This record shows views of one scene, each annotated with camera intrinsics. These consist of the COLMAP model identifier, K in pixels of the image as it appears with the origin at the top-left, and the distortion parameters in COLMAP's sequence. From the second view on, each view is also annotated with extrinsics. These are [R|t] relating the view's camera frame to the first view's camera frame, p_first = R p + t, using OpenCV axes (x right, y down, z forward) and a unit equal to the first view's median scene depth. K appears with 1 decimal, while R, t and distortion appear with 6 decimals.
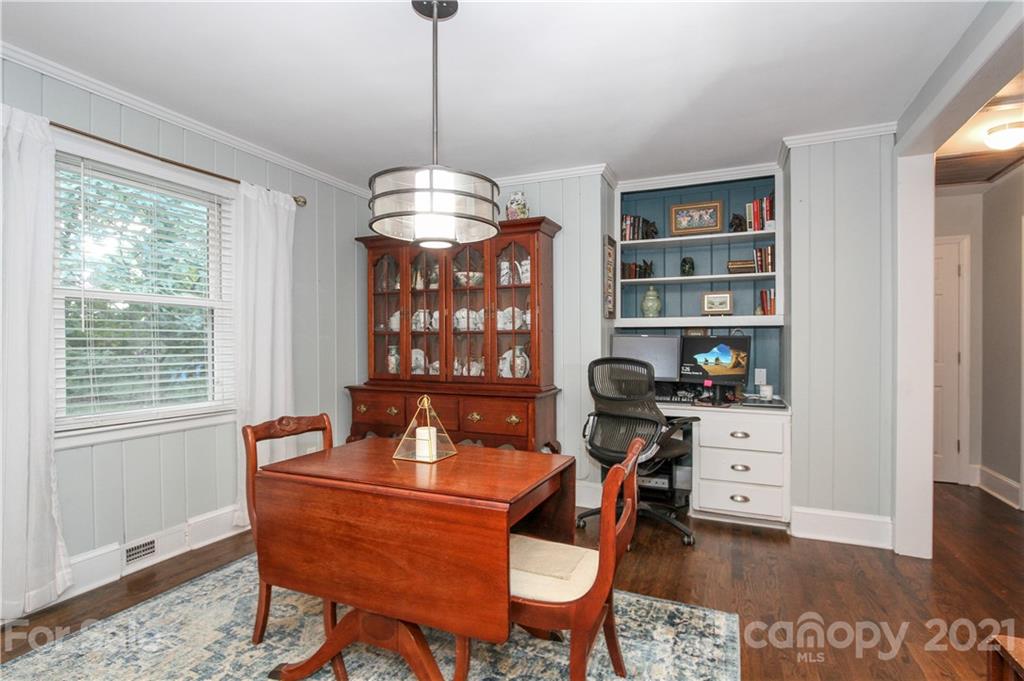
lens RADIAL K [[500.4, 0, 505.1], [0, 500.4, 344.0], [0, 0, 1]] dist [-0.000414, 0.000194]
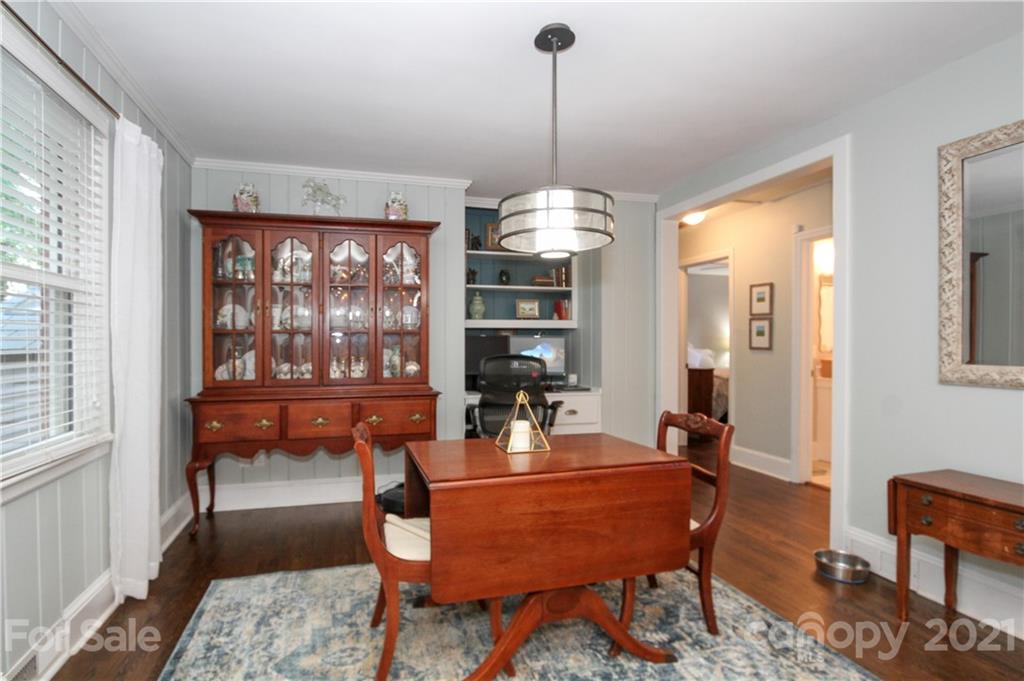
lens RADIAL K [[494.0, 0, 509.2], [0, 494.0, 345.3], [0, 0, 1]] dist [-0.001133, 0.000405]
pose [[0.774719, -0.008255, 0.632252, -0.496321], [0.002298, 0.999945, 0.010240, -0.006718], [-0.632302, -0.006480, 0.774695, 0.107927]]
